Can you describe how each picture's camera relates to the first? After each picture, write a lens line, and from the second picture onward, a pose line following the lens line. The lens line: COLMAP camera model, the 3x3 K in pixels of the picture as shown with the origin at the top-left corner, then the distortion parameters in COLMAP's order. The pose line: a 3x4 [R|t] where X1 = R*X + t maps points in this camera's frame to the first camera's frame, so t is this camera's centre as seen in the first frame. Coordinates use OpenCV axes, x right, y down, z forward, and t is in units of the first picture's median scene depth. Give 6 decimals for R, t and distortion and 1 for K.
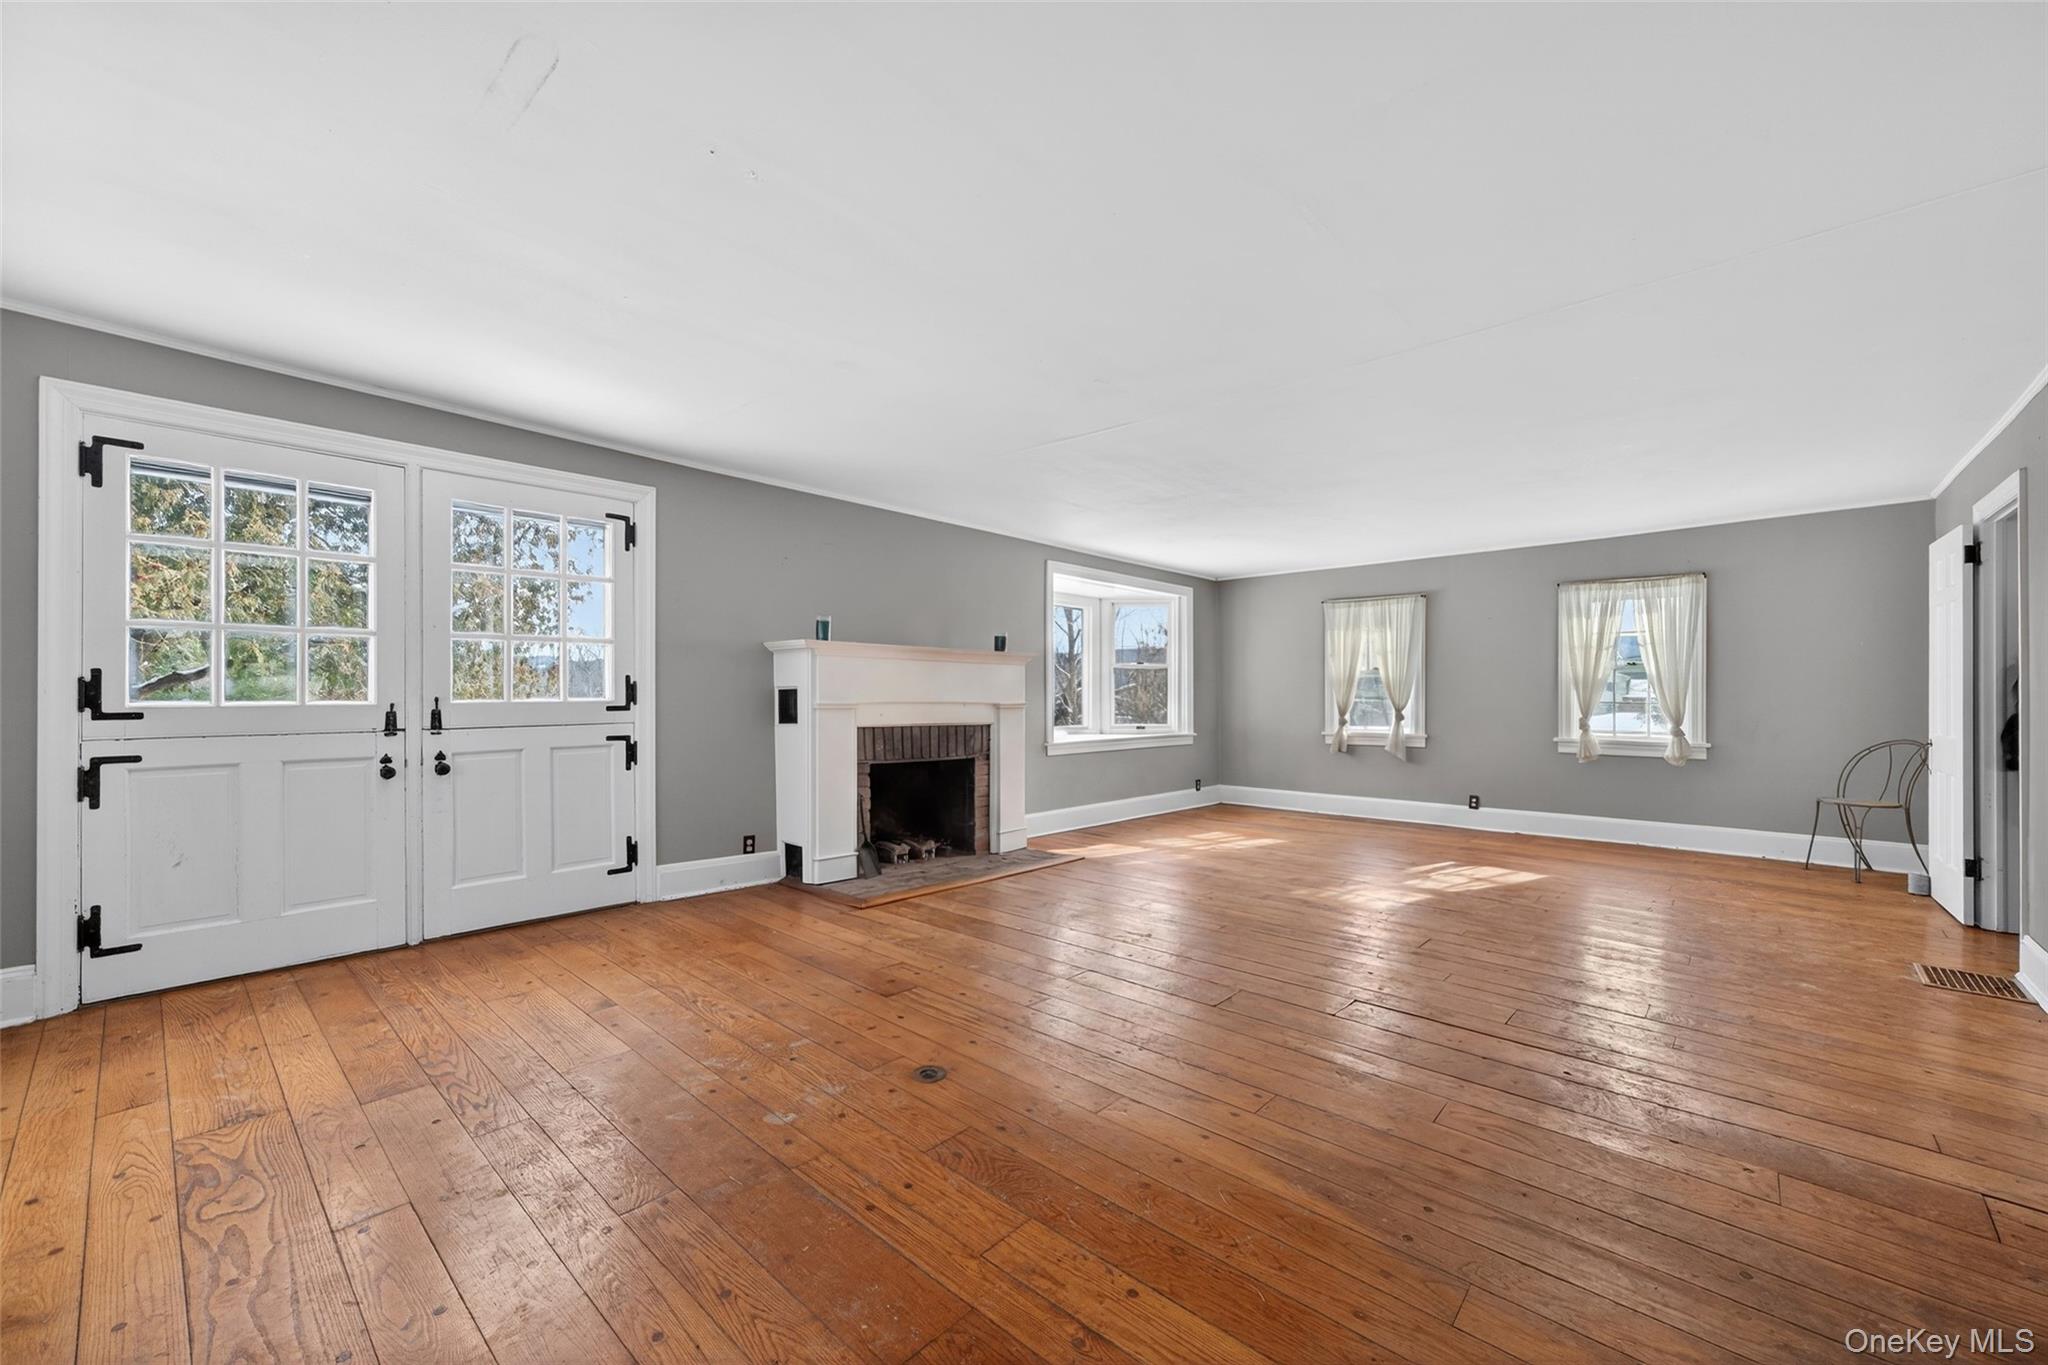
lens RADIAL K [[841.1, 0, 1035.5], [0, 841.1, 686.9], [0, 0, 1]] dist [0.009809, 0.000365]
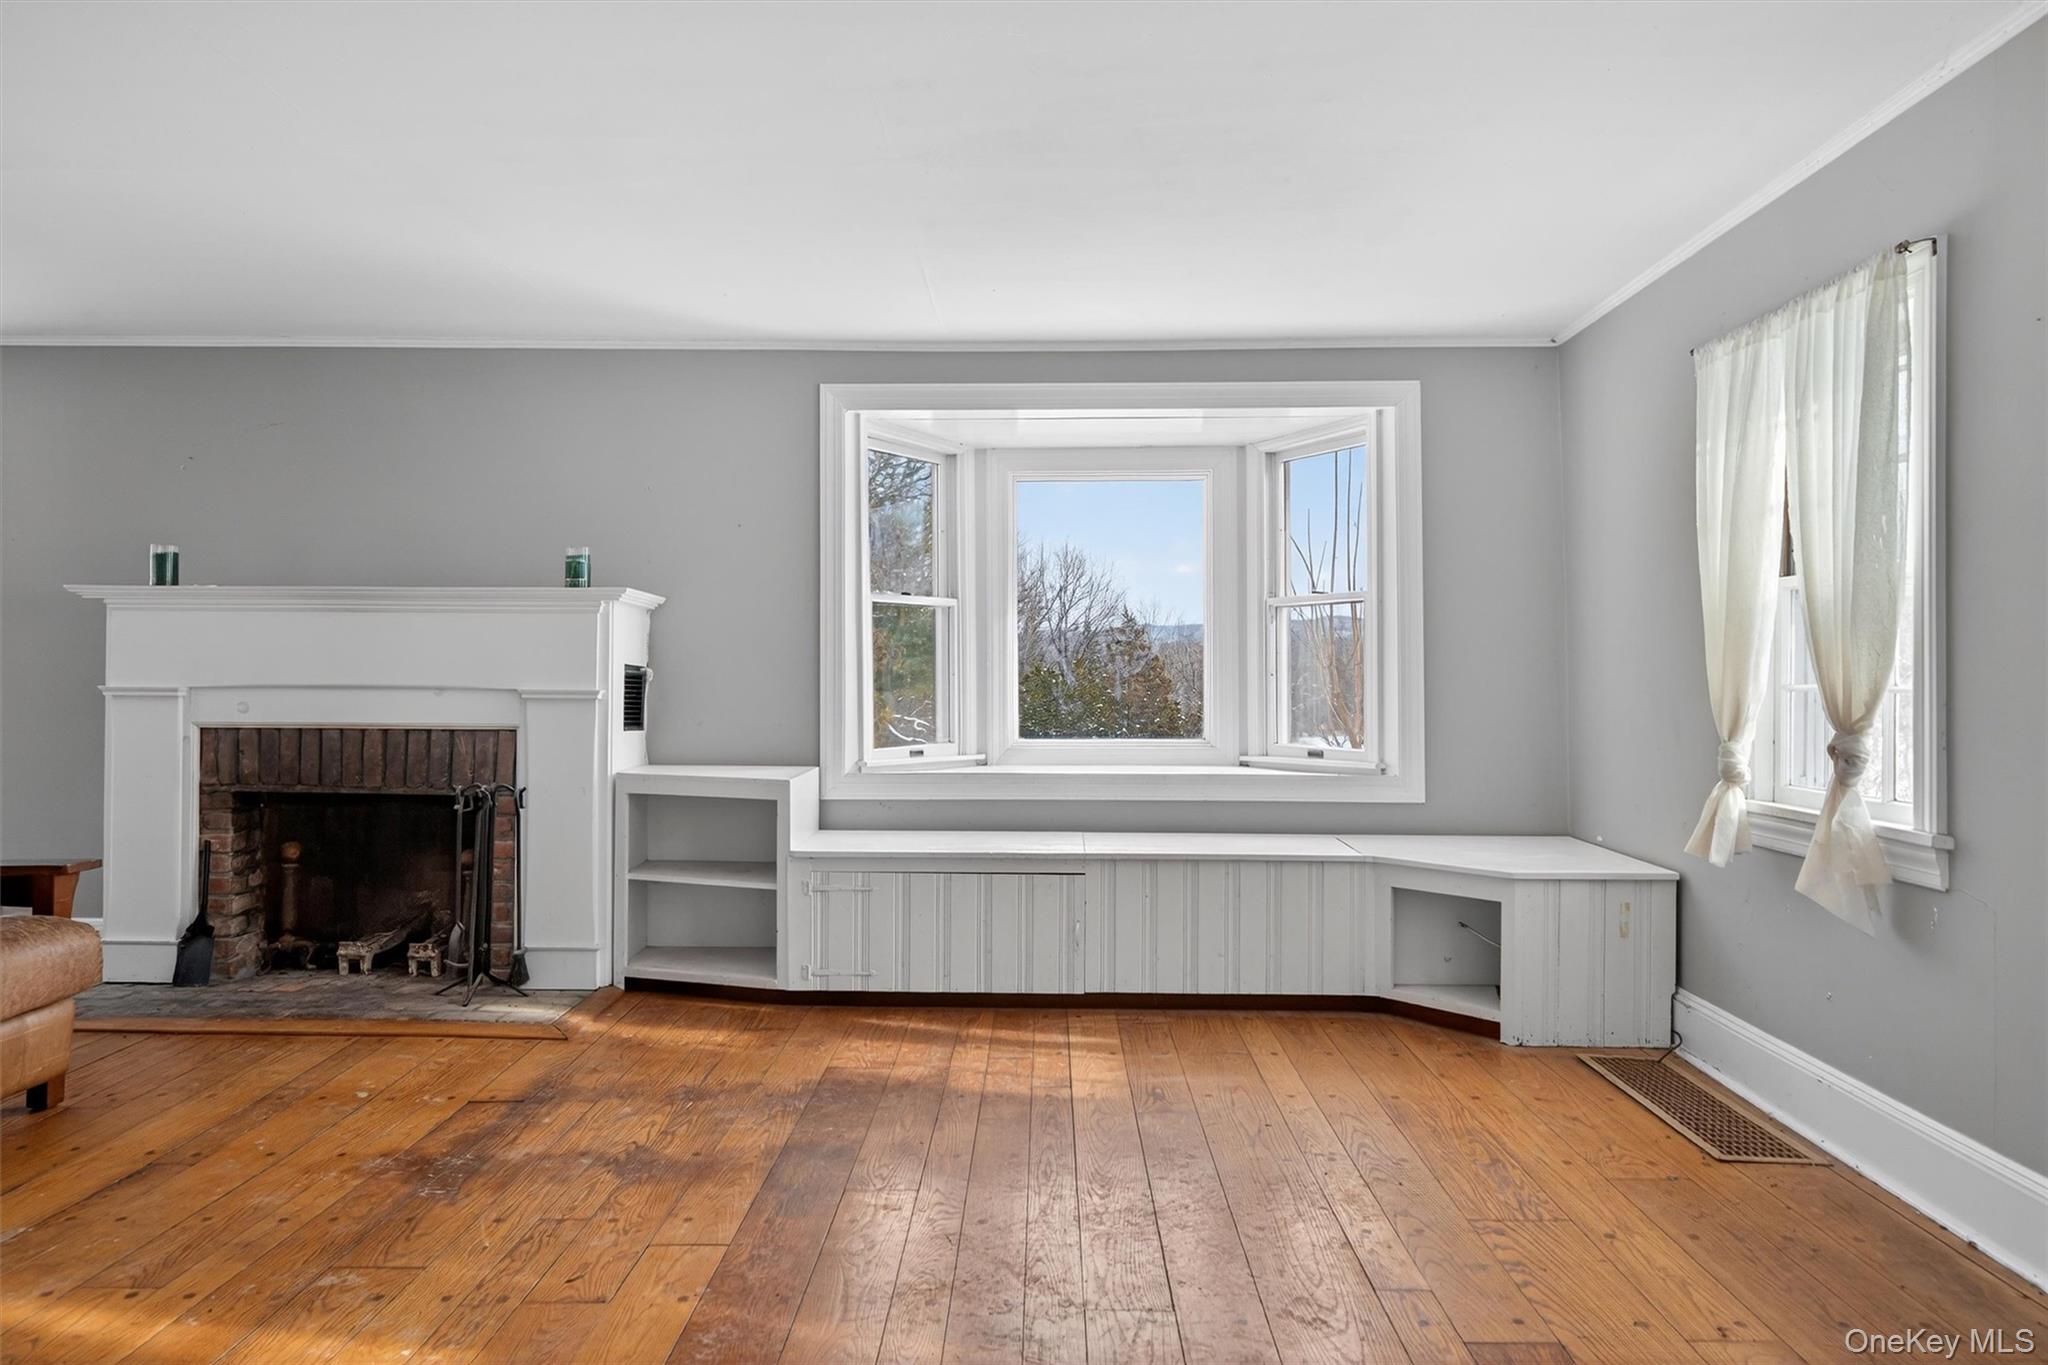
lens RADIAL K [[1279.8, 0, 1018.7], [0, 1279.8, 663.0], [0, 0, 1]] dist [-0.003244, -0.009933]
pose [[0.640635, -0.015416, -0.767691, 0.867859], [0.007313, 0.999876, -0.013976, 0.019019], [0.767811, 0.003340, 0.640668, 0.881082]]
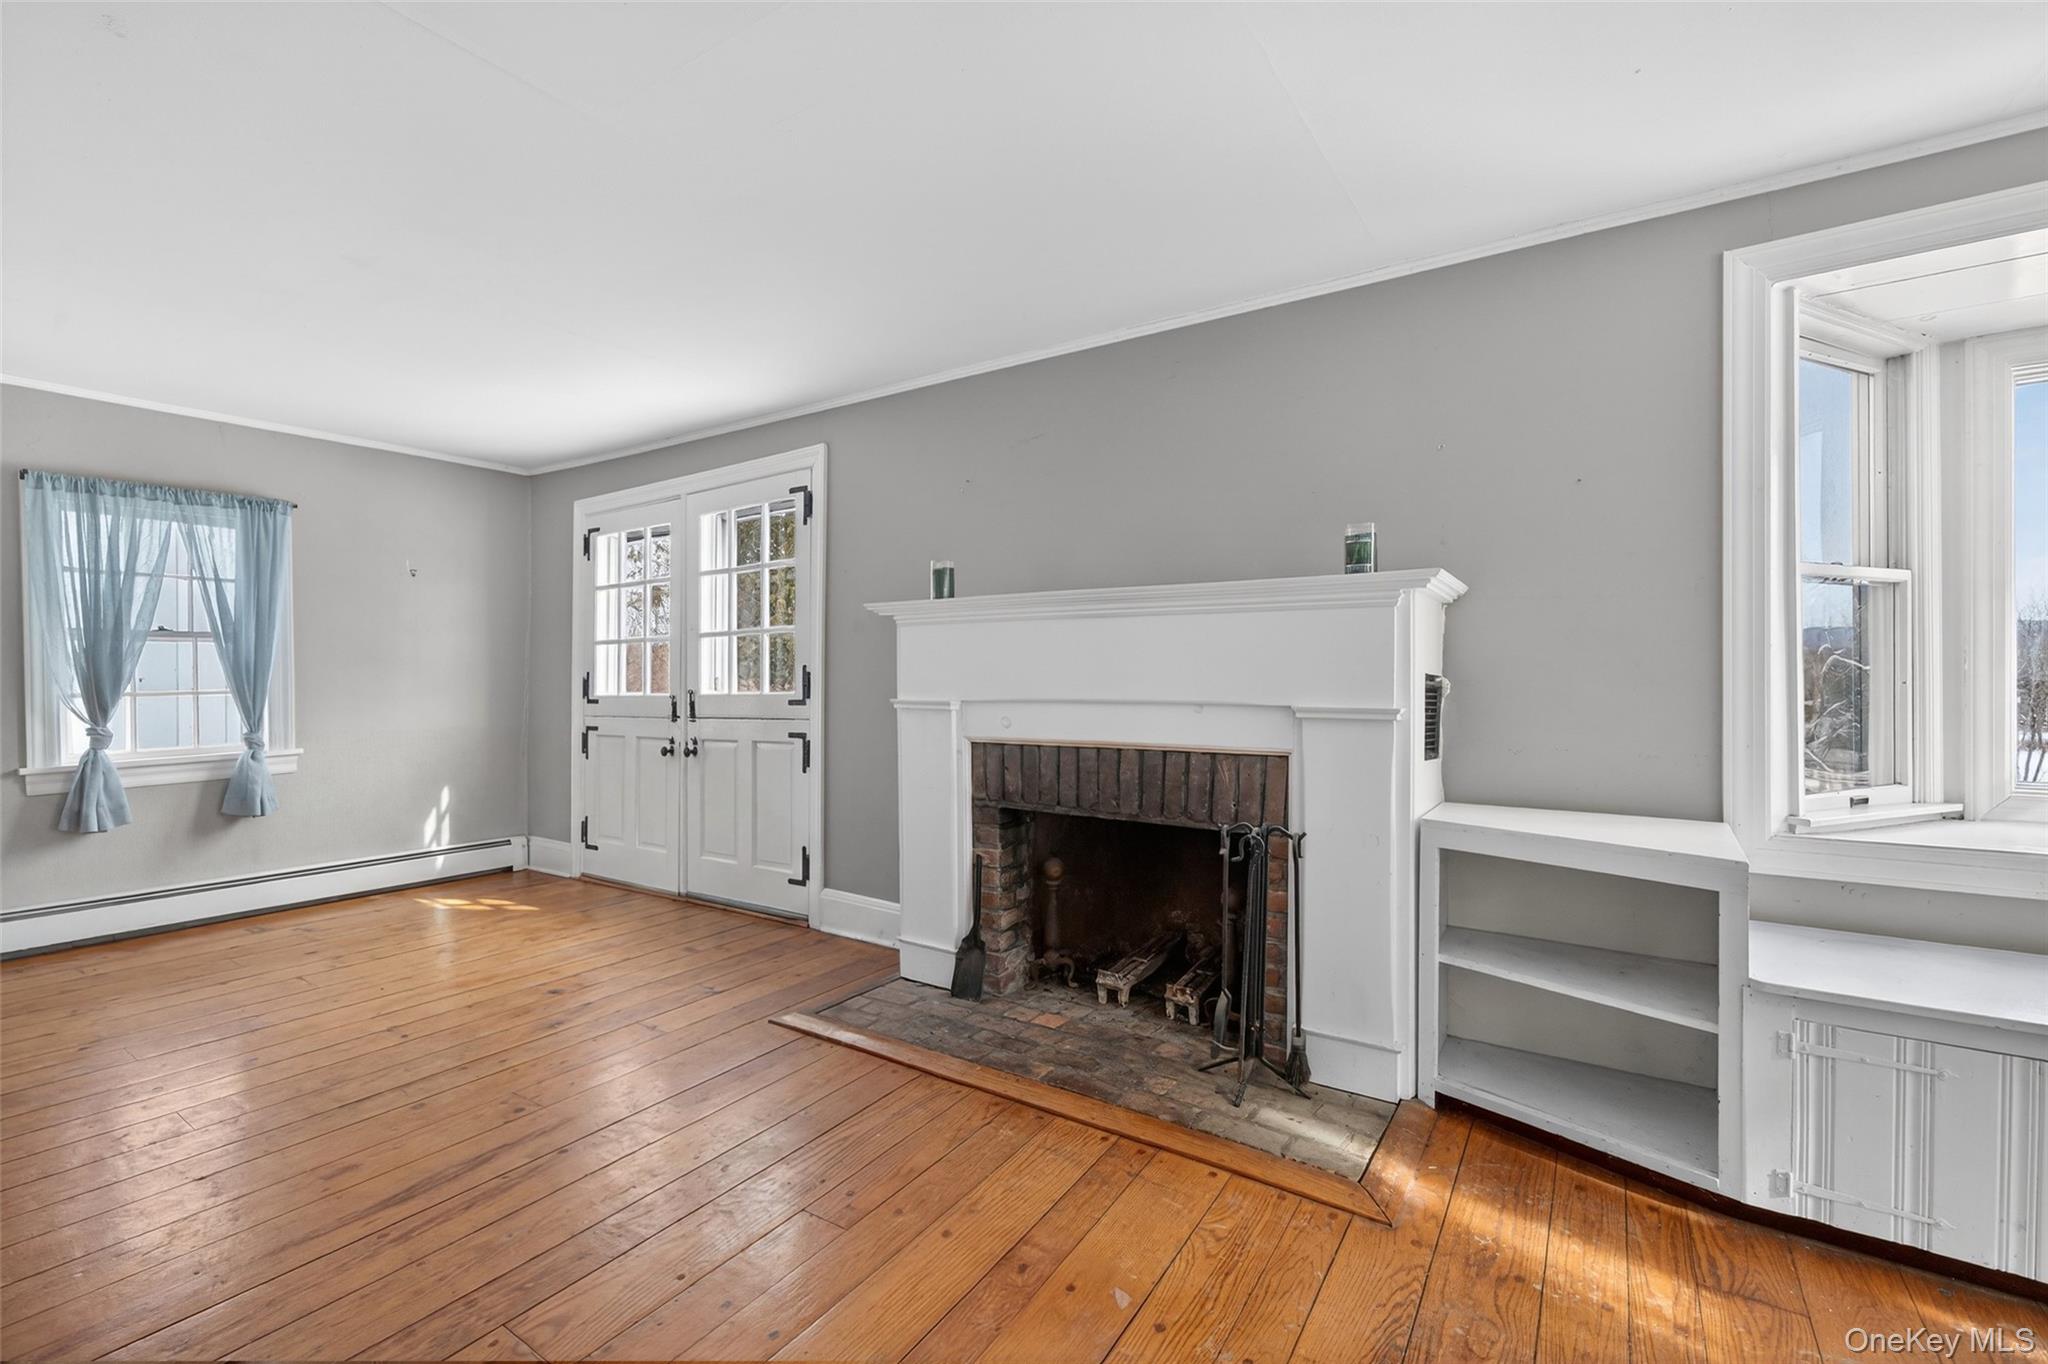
lens RADIAL K [[893.3, 0, 1039.9], [0, 893.3, 700.0], [0, 0, 1]] dist [-0.000722, 0.001587]
pose [[0.132520, 0.011512, -0.991113, 0.425557], [0.009816, 0.999868, 0.012926, 0.011137], [0.991132, -0.011441, 0.132390, 0.981111]]
